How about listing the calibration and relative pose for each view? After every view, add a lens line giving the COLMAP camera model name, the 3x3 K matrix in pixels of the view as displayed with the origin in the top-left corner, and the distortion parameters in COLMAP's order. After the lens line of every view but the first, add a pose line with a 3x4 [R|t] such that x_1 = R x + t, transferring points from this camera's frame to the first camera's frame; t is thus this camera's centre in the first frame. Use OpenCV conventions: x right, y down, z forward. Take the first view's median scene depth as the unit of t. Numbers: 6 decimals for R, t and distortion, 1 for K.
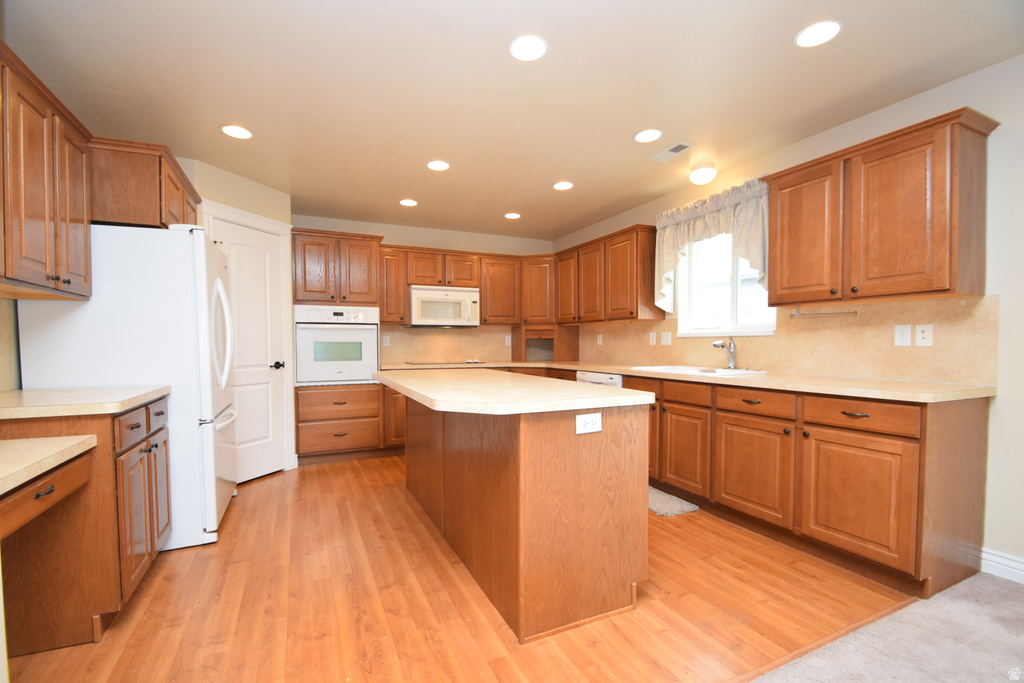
lens RADIAL K [[451.9, 0, 503.6], [0, 451.9, 355.0], [0, 0, 1]] dist [0.002777, -0.000009]
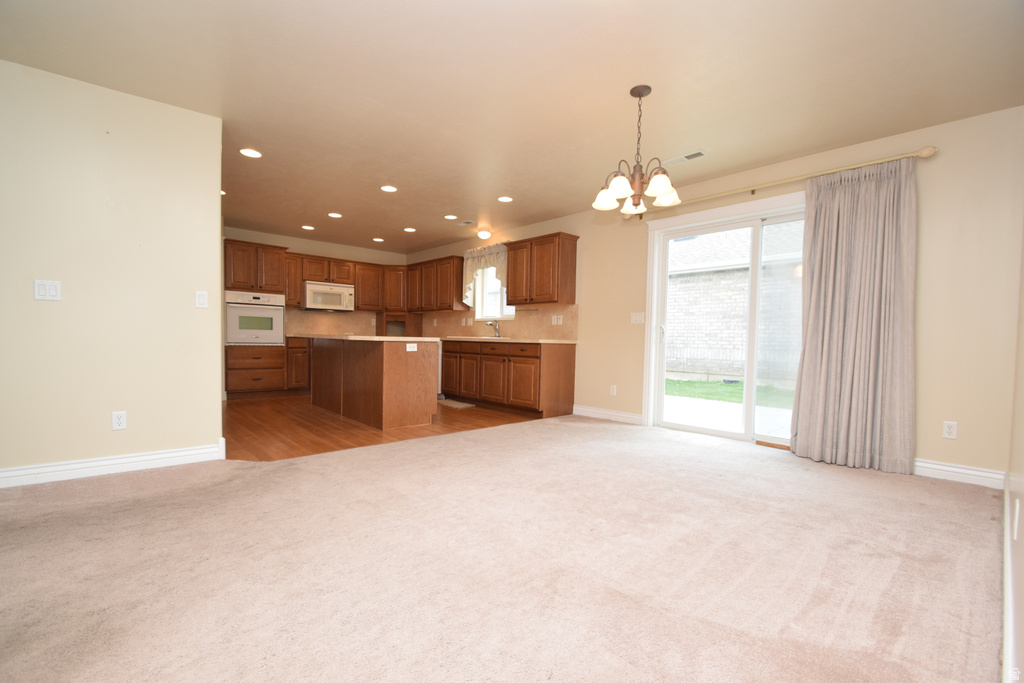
lens RADIAL K [[451.9, 0, 508.7], [0, 451.9, 355.1], [0, 0, 1]] dist [0.002777, -0.000009]
pose [[0.951070, 0.011406, 0.308766, -0.039002], [-0.015401, 0.999826, 0.010503, 0.082246], [-0.308593, -0.014744, 0.951080, -0.808472]]
